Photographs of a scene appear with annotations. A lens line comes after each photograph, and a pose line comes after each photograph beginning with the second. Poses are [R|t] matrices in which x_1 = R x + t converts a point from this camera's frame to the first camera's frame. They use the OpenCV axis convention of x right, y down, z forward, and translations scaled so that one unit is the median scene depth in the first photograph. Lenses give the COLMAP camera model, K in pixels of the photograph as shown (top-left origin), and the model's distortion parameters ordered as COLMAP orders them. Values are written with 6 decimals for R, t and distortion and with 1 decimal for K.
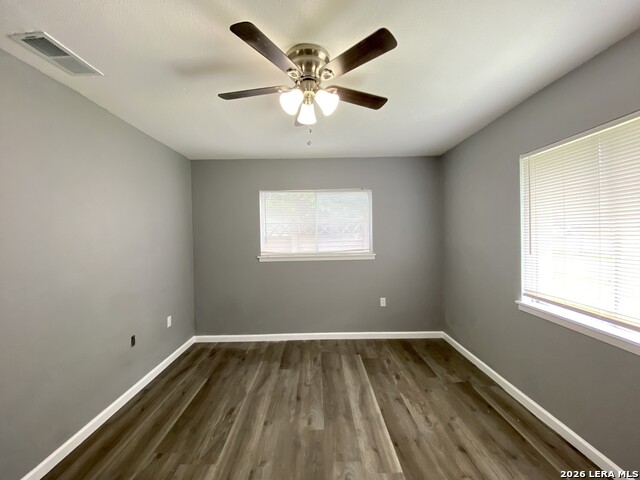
lens RADIAL K [[260.0, 0, 318.0], [0, 260.0, 234.6], [0, 0, 1]] dist [0.013786, -0.016297]
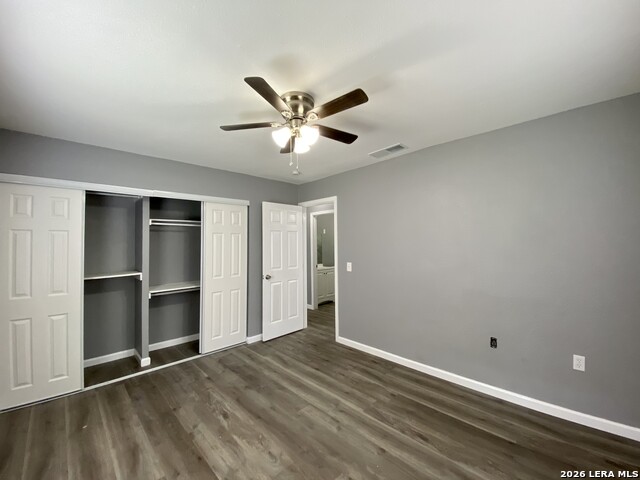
lens RADIAL K [[260.0, 0, 318.9], [0, 260.0, 239.6], [0, 0, 1]] dist [0.013786, -0.016297]
pose [[-0.715618, 0.013866, -0.698354, 0.481152], [0.023370, 0.999718, -0.004098, -0.007295], [0.698101, -0.019253, -0.715741, 1.252670]]
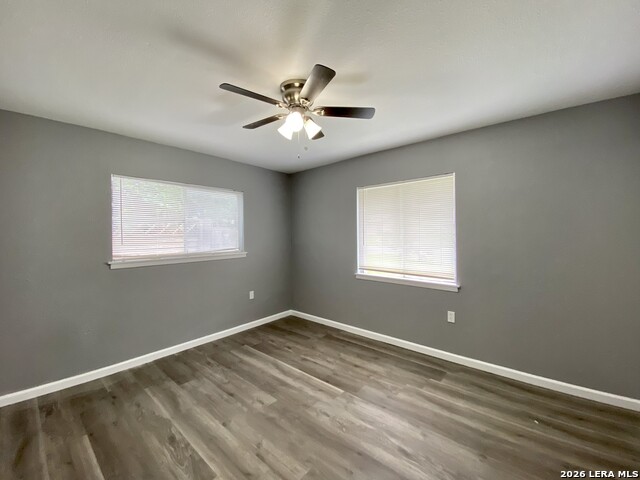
lens RADIAL K [[260.0, 0, 317.0], [0, 260.0, 234.4], [0, 0, 1]] dist [0.013786, -0.016297]
pose [[0.659433, 0.010534, 0.751690, -0.590730], [0.001006, 0.999889, -0.014894, 0.024123], [-0.751763, 0.010578, 0.659349, 0.077510]]
